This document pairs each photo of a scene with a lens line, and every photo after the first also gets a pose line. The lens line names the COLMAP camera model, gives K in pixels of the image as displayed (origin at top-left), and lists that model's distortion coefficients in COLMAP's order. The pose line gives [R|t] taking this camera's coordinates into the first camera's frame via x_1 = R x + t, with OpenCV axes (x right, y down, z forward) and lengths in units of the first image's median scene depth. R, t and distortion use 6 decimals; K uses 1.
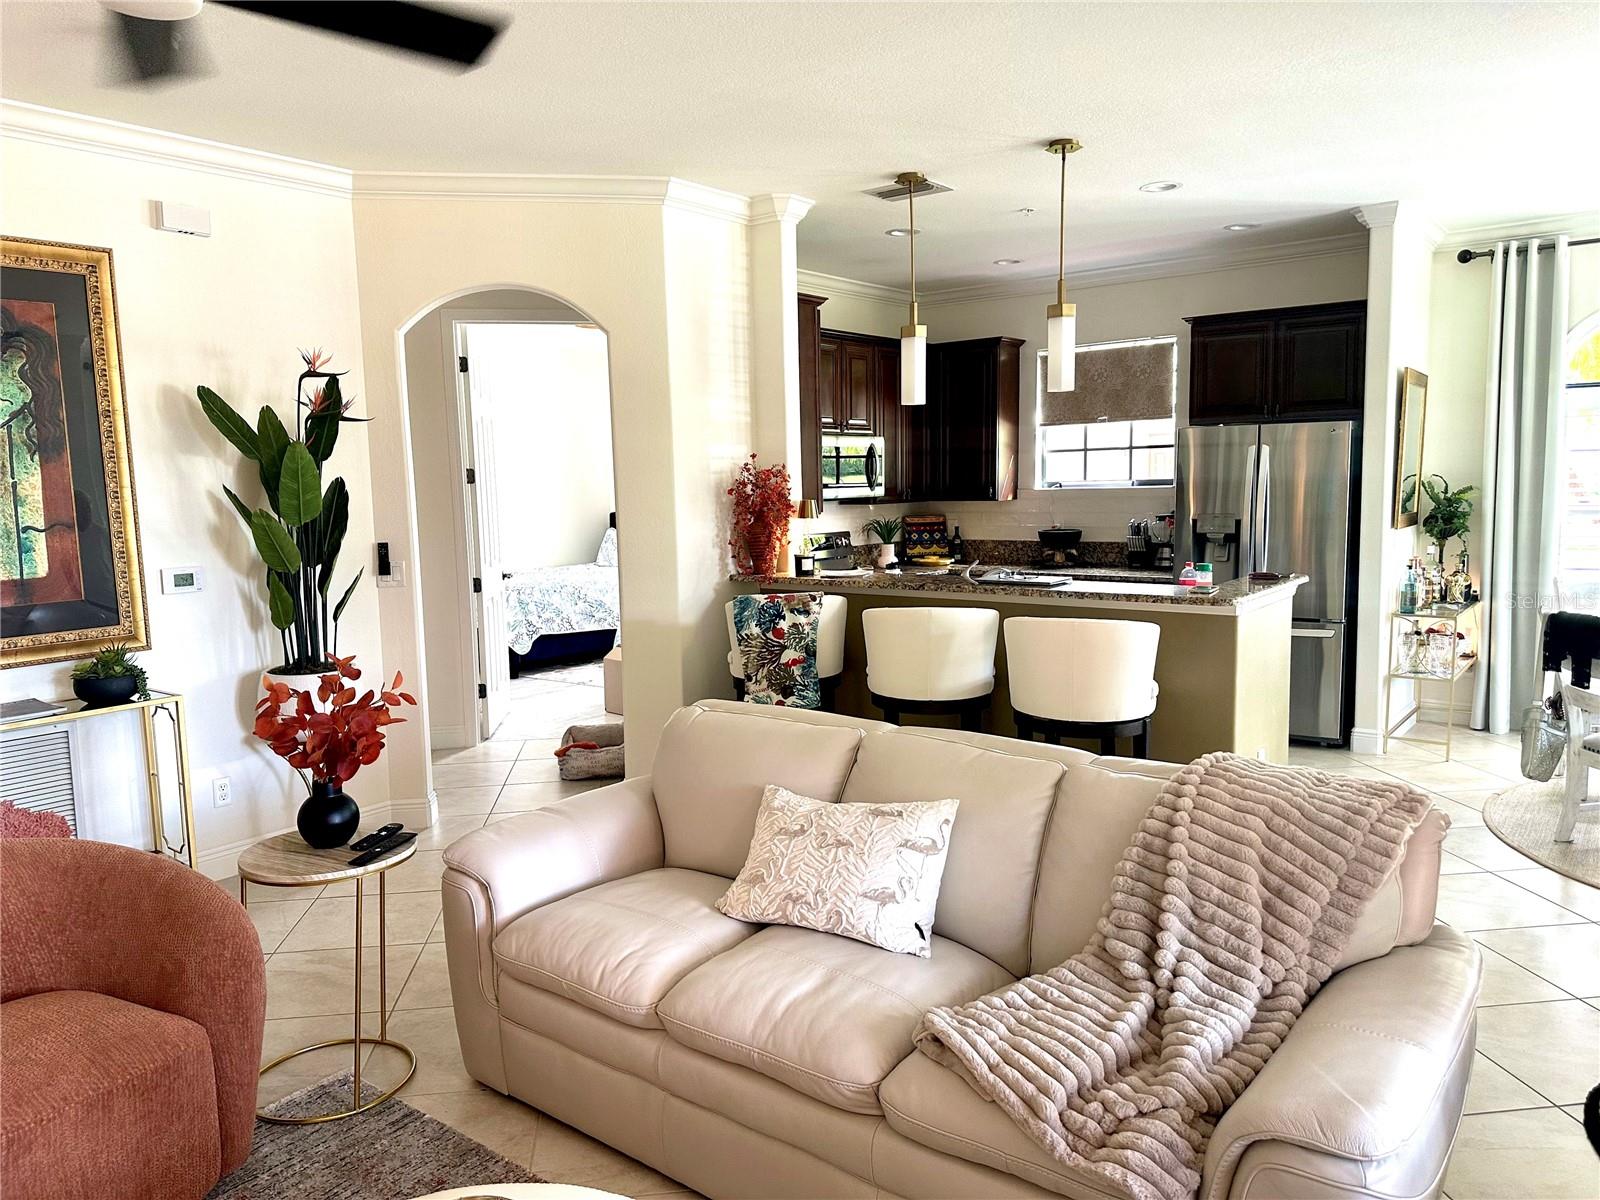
lens RADIAL K [[1131.1, 0, 798.9], [0, 1131.1, 608.5], [0, 0, 1]] dist [0.000153, -0.003655]
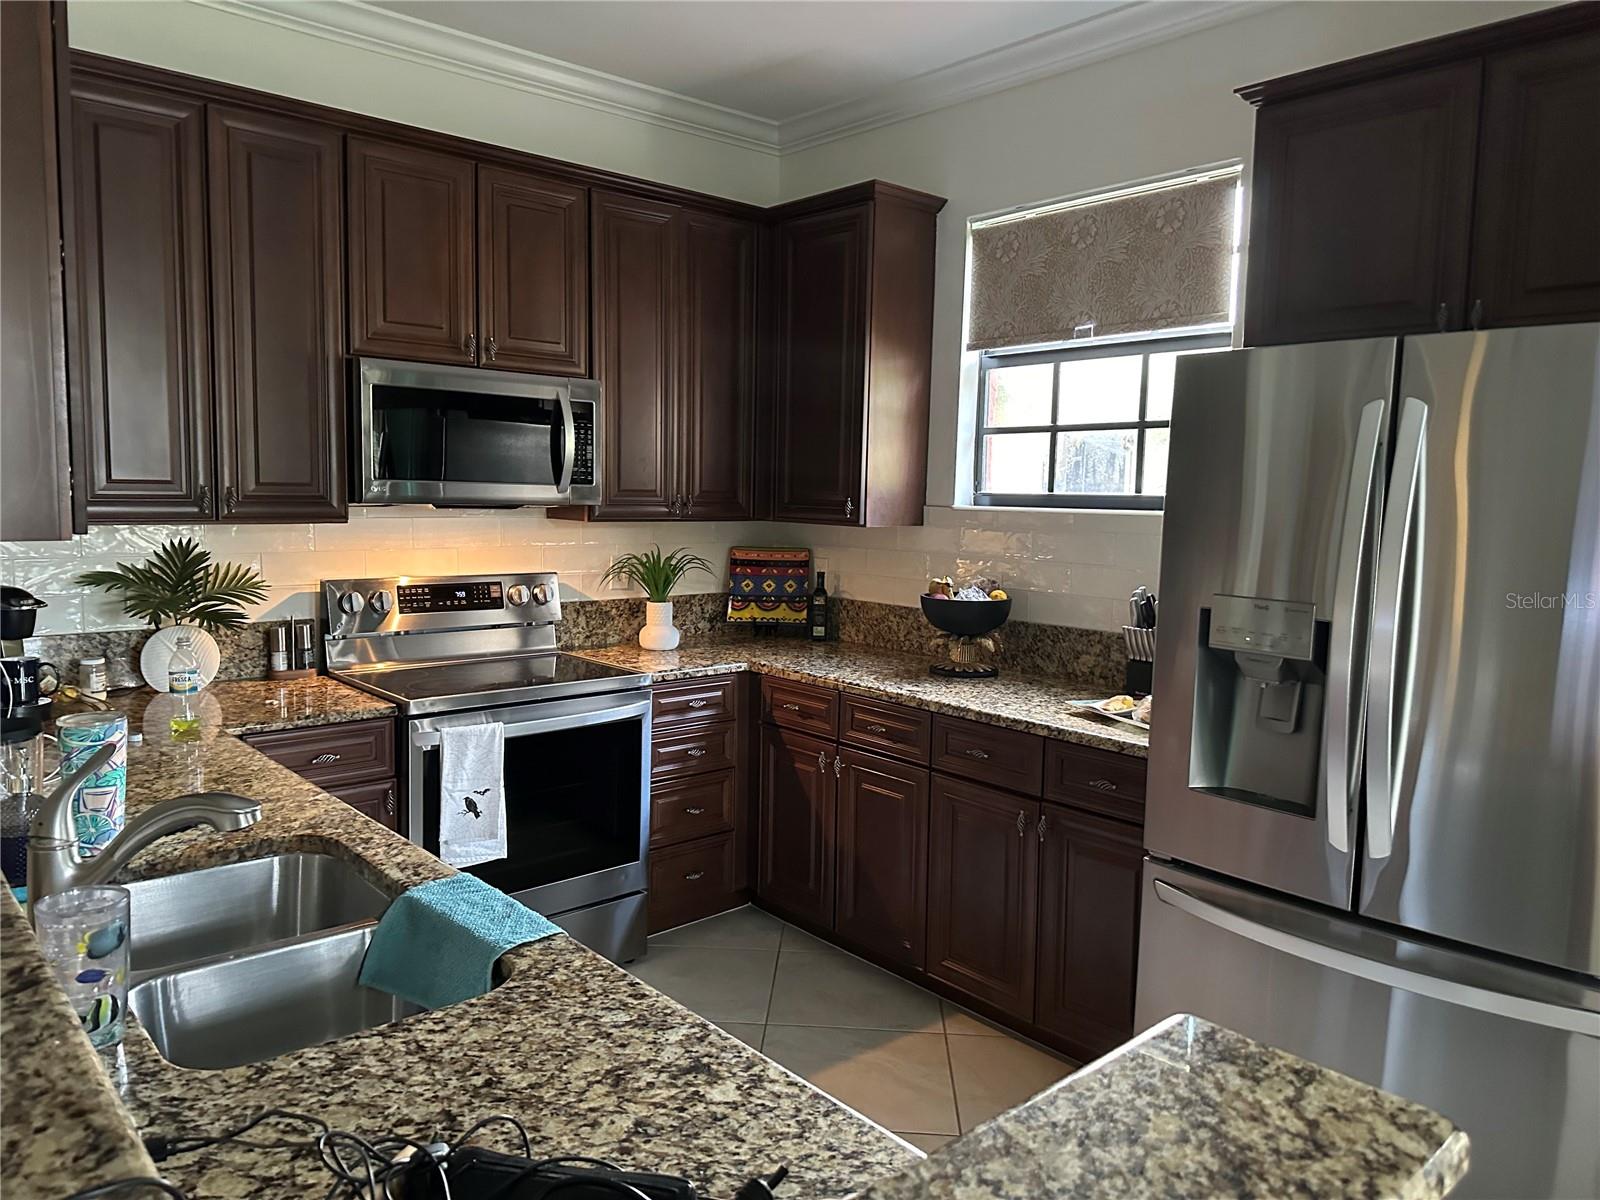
lens RADIAL K [[1121.4, 0, 821.6], [0, 1121.4, 612.2], [0, 0, 1]] dist [0.004090, -0.001738]
pose [[0.983619, 0.064993, -0.168136, 0.286203], [-0.065598, 0.997844, 0.001962, -0.069399], [0.167901, 0.009100, 0.985762, 0.619824]]
